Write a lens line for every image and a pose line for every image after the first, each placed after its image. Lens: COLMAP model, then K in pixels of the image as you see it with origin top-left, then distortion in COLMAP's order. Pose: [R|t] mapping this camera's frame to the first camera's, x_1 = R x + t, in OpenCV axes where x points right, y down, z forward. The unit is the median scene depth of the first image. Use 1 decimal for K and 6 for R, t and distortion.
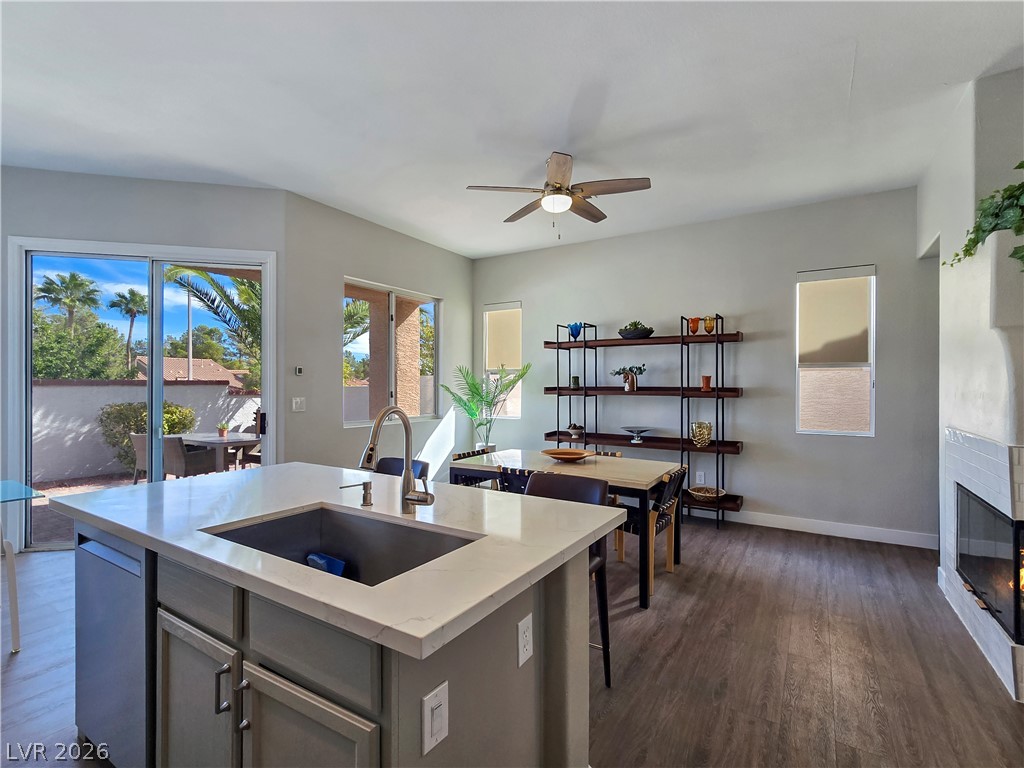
lens RADIAL K [[474.2, 0, 499.3], [0, 474.2, 384.6], [0, 0, 1]] dist [-0.011743, -0.000418]
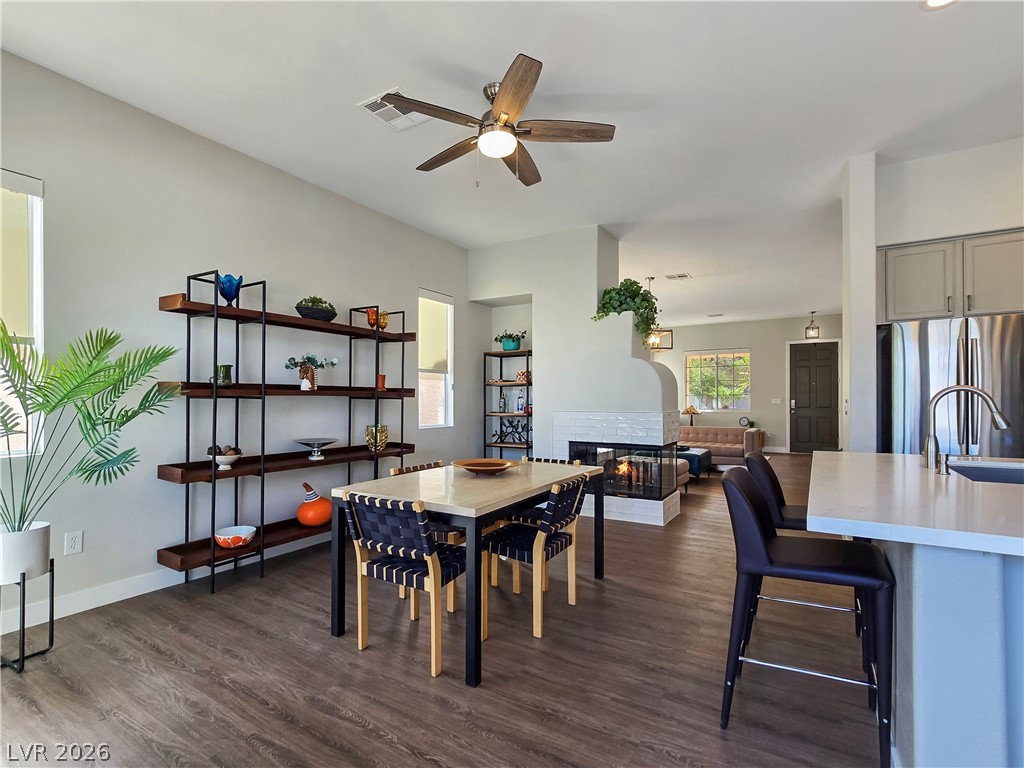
lens RADIAL K [[485.3, 0, 517.6], [0, 485.3, 398.4], [0, 0, 1]] dist [-0.008477, -0.001566]
pose [[-0.041438, -0.000758, 0.999141, -0.467041], [-0.001184, 0.999999, 0.000710, 0.023501], [-0.999140, -0.001154, -0.041439, 0.677974]]
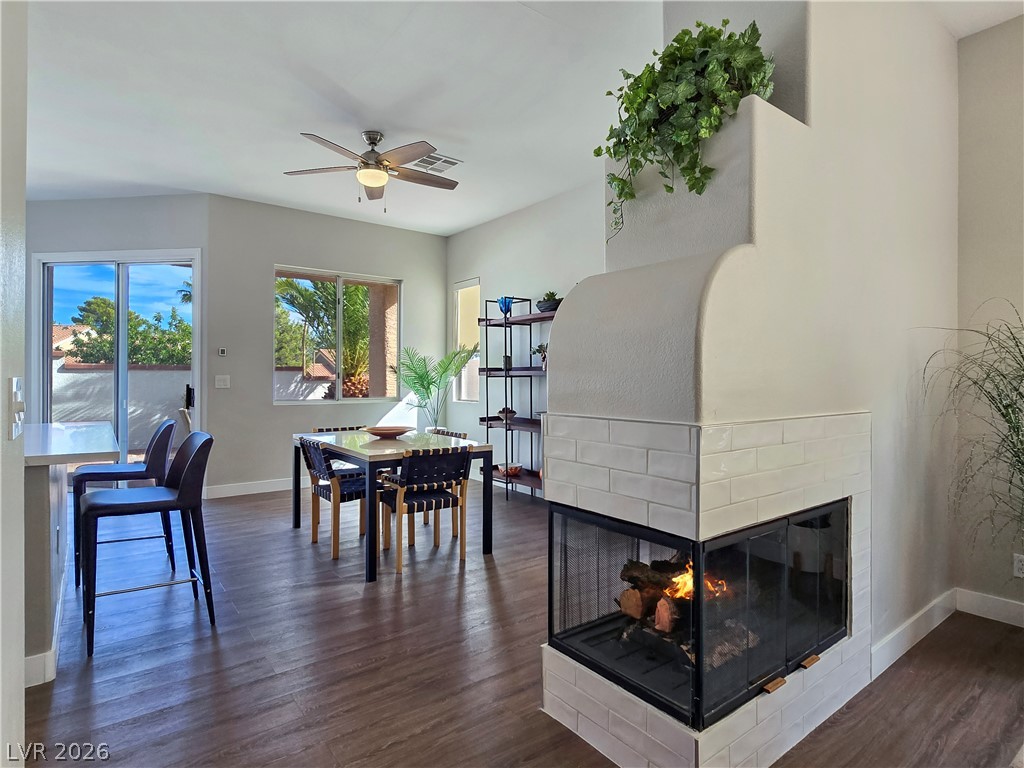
lens RADIAL K [[530.5, 0, 495.3], [0, 530.5, 381.4], [0, 0, 1]] dist [-0.010954, -0.000203]
pose [[0.940685, 0.004168, -0.339256, 0.500280], [-0.000763, 0.999948, 0.010170, 0.022465], [0.339280, -0.009308, 0.940639, 0.025883]]
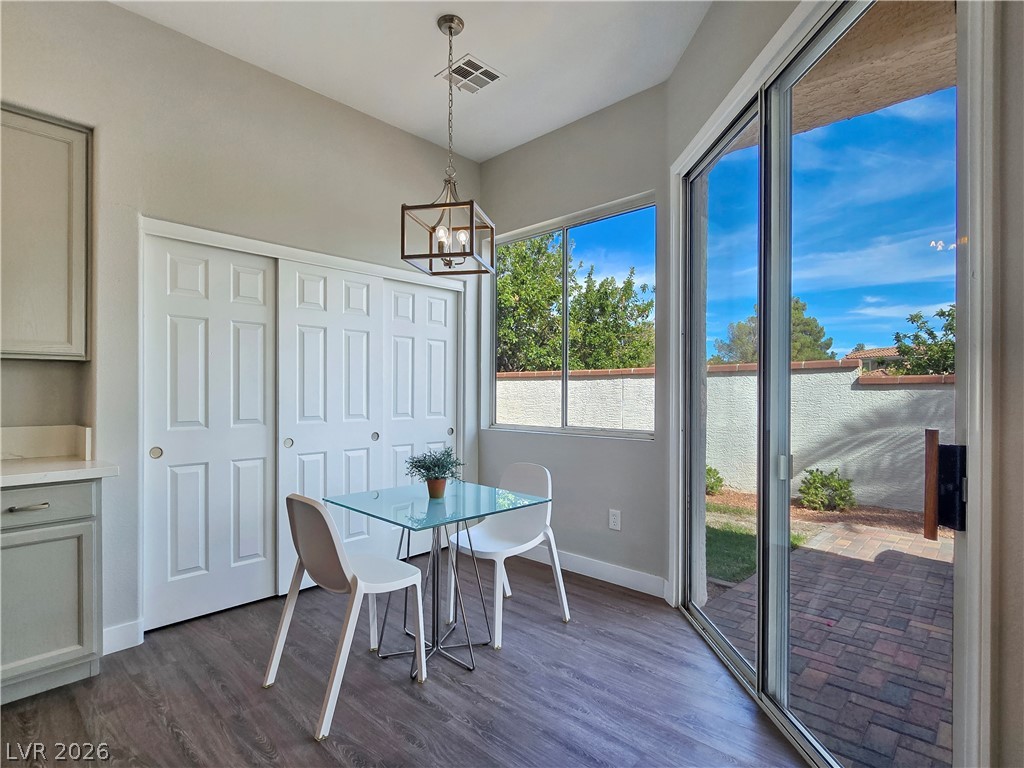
lens RADIAL K [[530.5, 0, 503.8], [0, 530.5, 395.2], [0, 0, 1]] dist [-0.010954, -0.000203]
pose [[-0.170352, 0.002084, -0.985381, -0.139745], [0.000486, 0.999998, 0.002031, 0.023825], [0.985383, -0.000133, -0.170353, 0.630045]]
